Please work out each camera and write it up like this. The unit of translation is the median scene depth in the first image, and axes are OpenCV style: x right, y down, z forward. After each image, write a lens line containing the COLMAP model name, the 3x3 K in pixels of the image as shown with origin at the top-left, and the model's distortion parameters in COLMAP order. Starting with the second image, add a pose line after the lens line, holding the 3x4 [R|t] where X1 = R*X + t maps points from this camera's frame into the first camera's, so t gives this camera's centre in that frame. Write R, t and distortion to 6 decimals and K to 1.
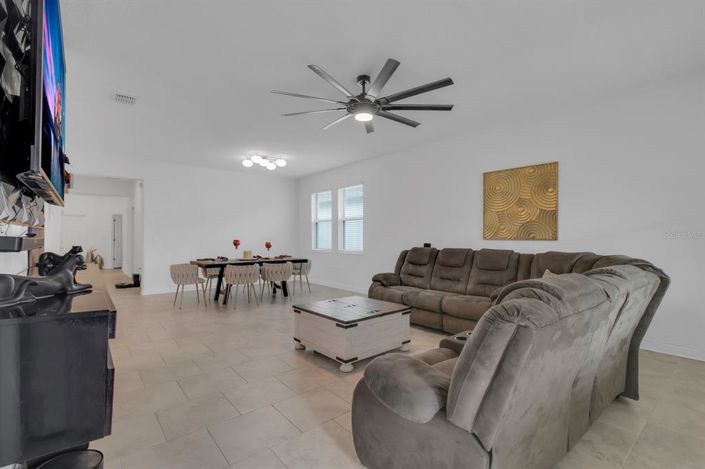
lens RADIAL K [[328.8, 0, 353.9], [0, 328.8, 231.3], [0, 0, 1]] dist [0.000923, 0.000073]
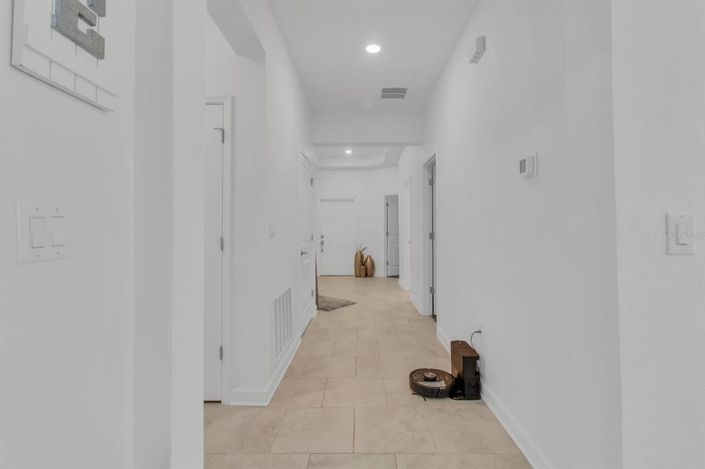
lens RADIAL K [[328.8, 0, 353.9], [0, 328.8, 231.3], [0, 0, 1]] dist [0.000923, 0.000073]
pose [[0.757961, -0.007082, -0.652261, -0.350604], [0.017069, 0.999814, 0.008979, 0.013950], [0.652076, -0.017939, 0.757941, 0.458376]]
